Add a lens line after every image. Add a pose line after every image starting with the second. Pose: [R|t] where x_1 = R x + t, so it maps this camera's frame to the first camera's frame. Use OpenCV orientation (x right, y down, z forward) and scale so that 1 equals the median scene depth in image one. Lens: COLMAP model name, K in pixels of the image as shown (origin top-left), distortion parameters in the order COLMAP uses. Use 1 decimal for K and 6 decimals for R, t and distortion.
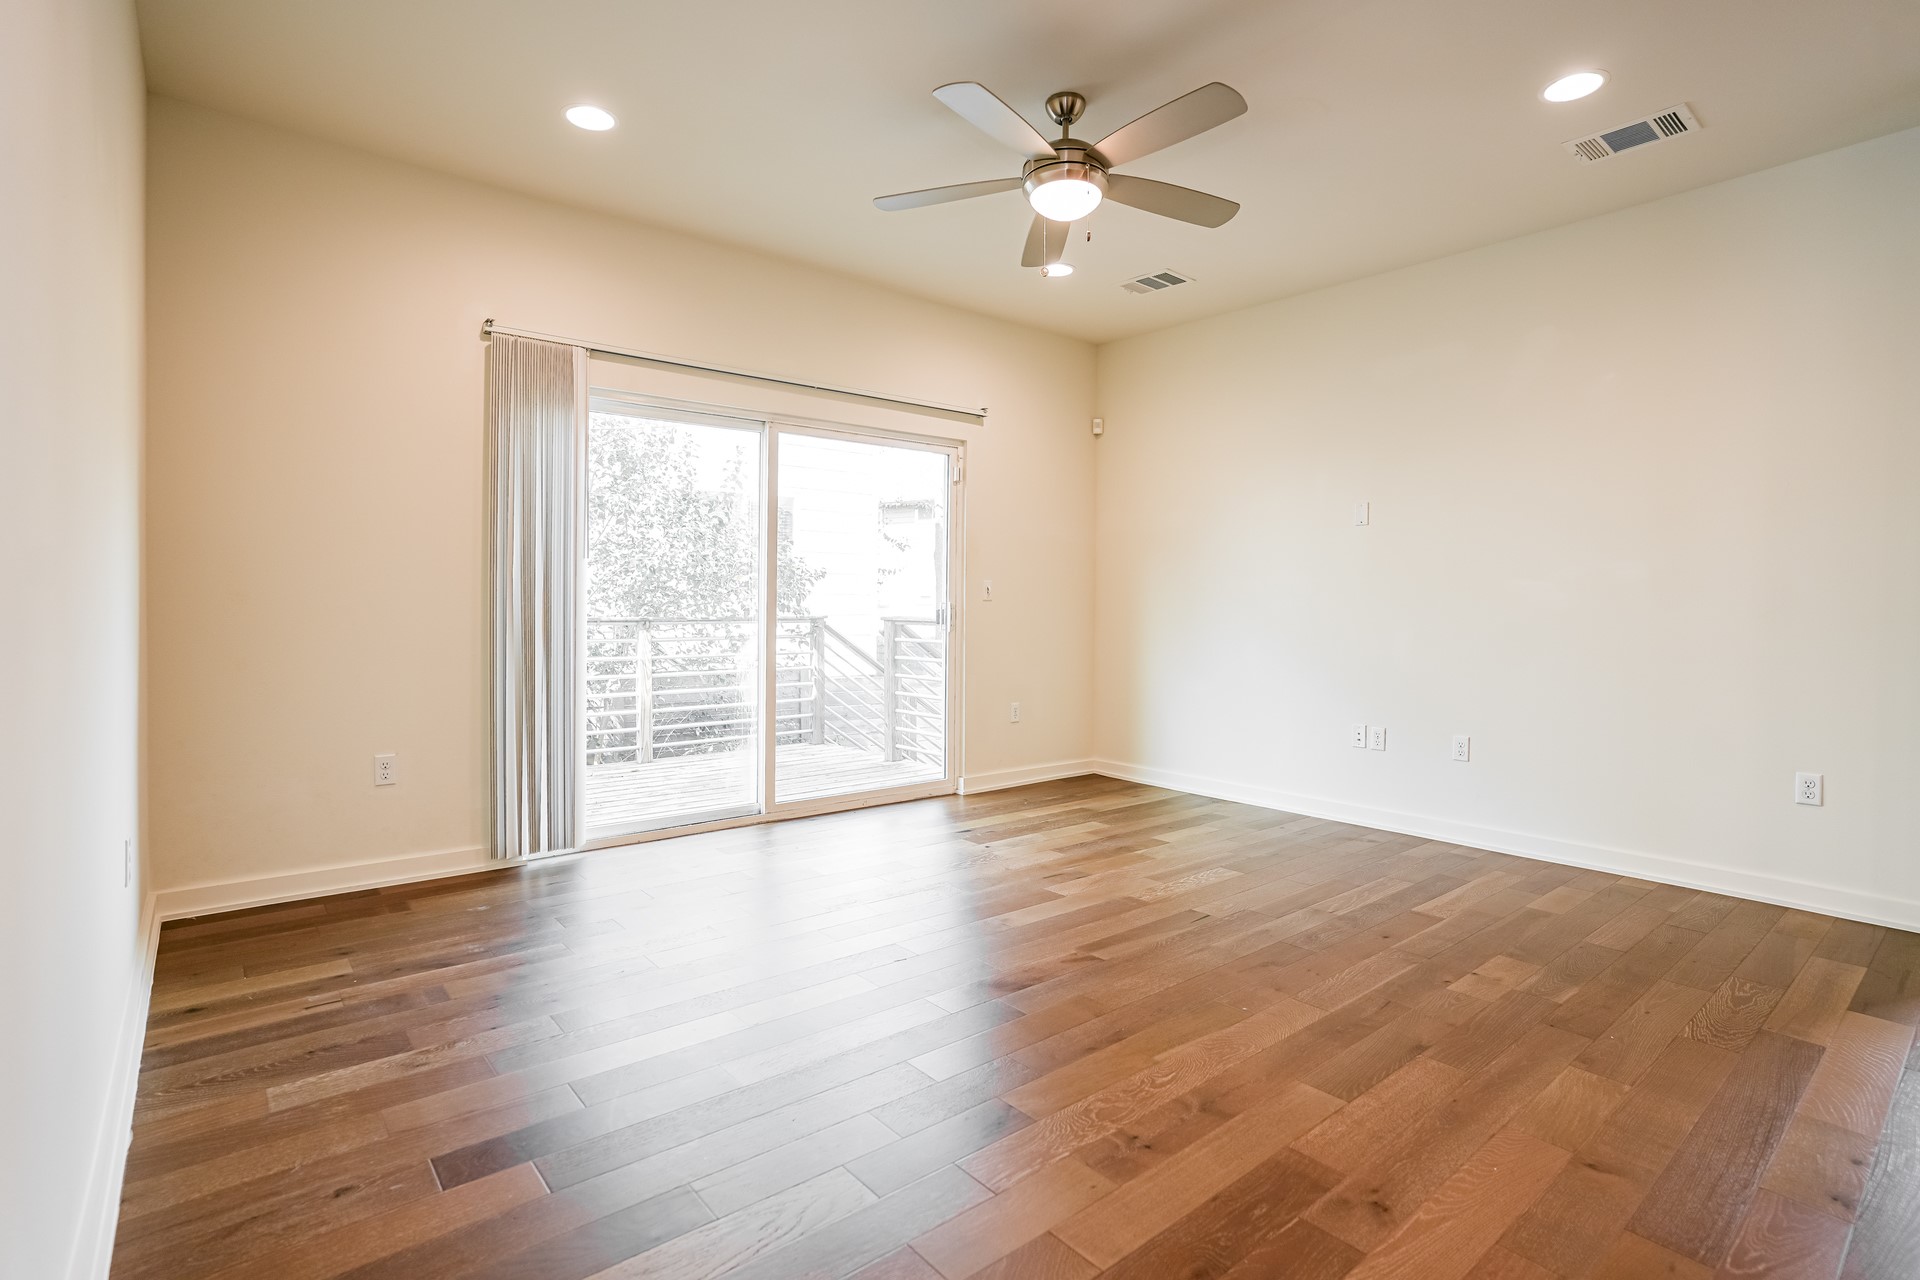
lens RADIAL K [[931.6, 0, 956.6], [0, 931.6, 628.8], [0, 0, 1]] dist [-0.038251, 0.007485]
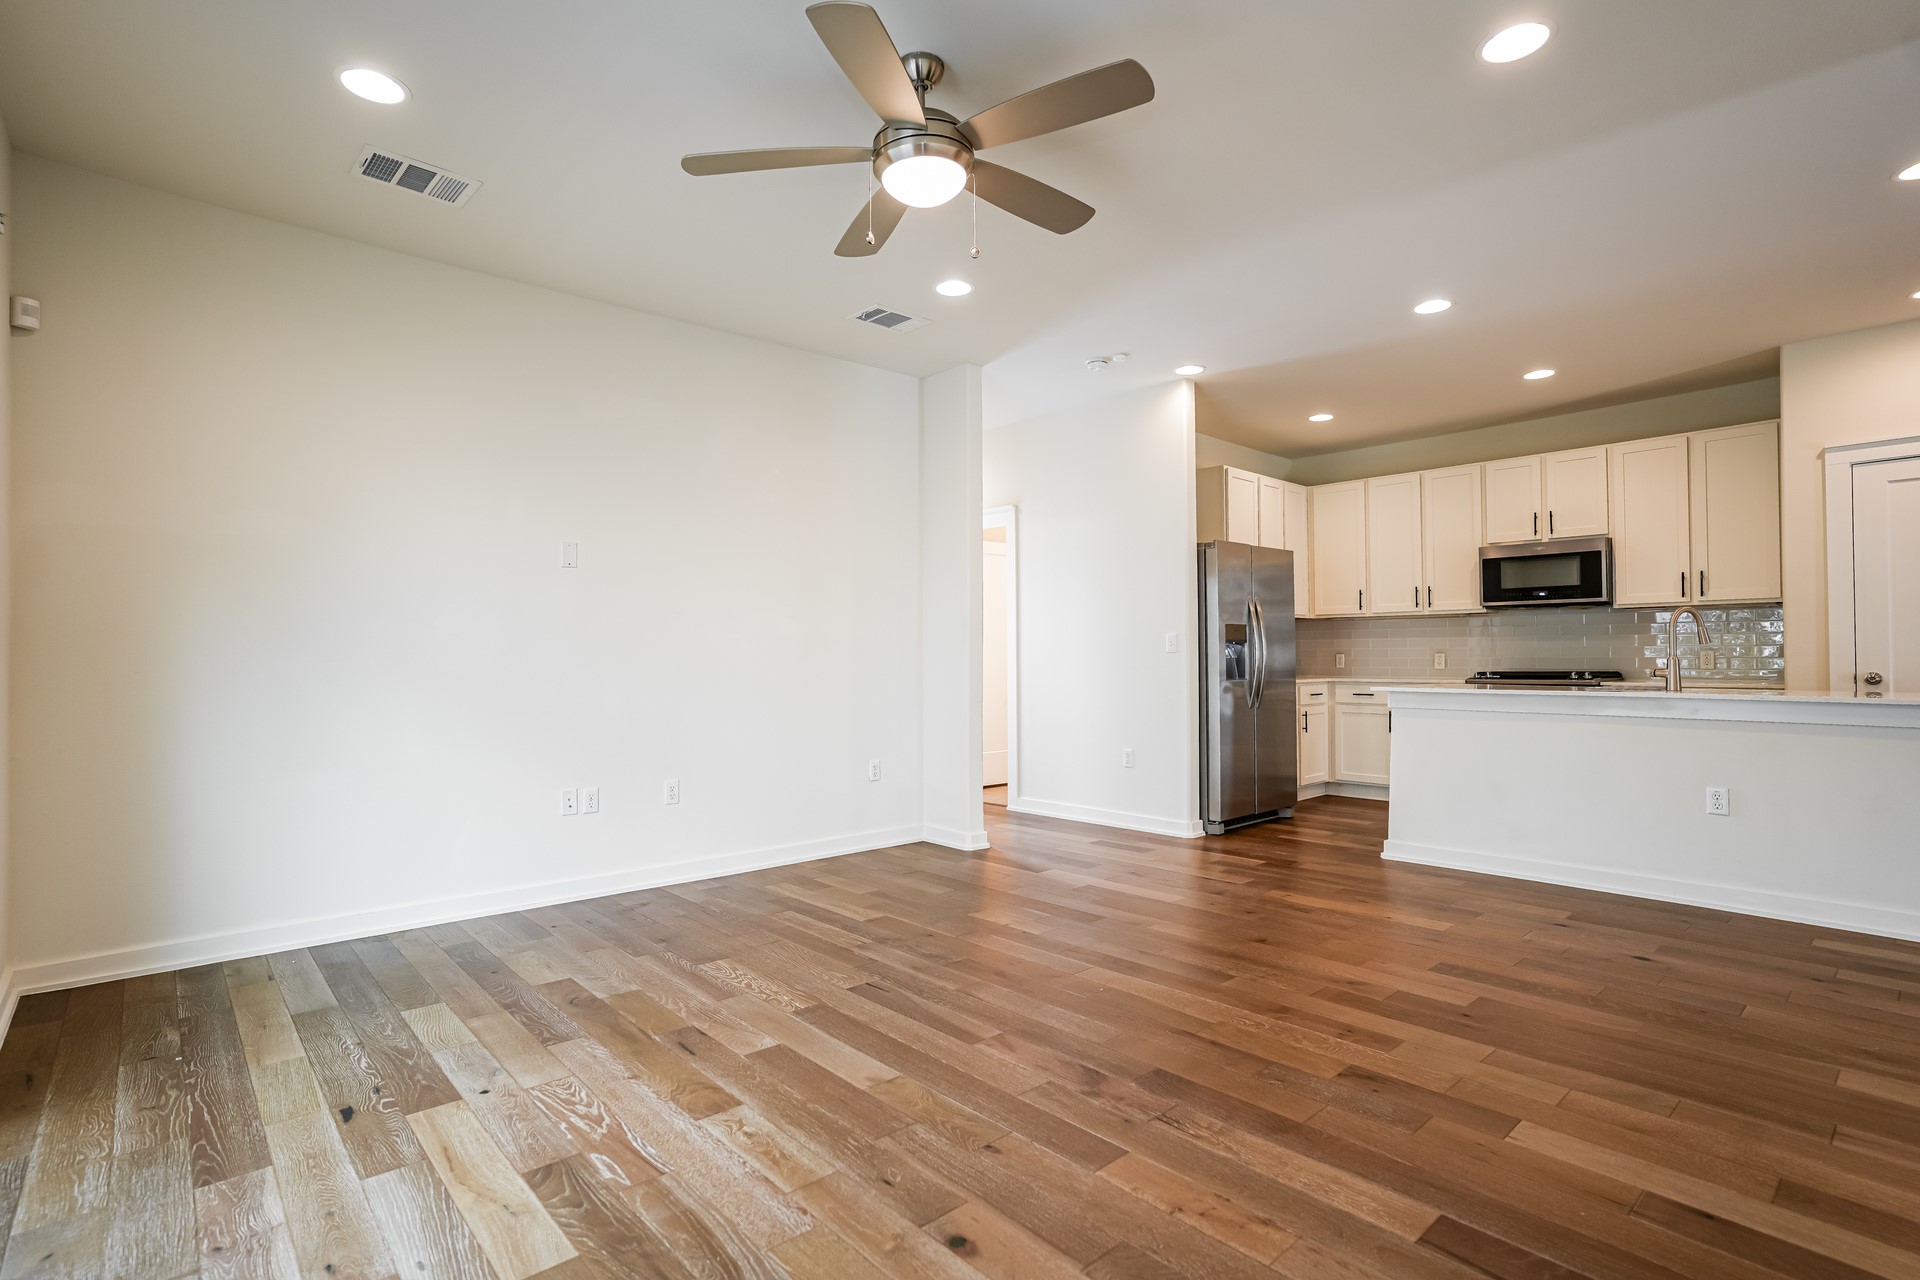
lens RADIAL K [[931.6, 0, 952.7], [0, 931.6, 637.7], [0, 0, 1]] dist [-0.038251, 0.007485]
pose [[-0.058482, 0.018846, 0.998111, -0.682513], [0.027820, 0.999464, -0.017242, -0.024510], [-0.997901, 0.026760, -0.058975, 0.957792]]
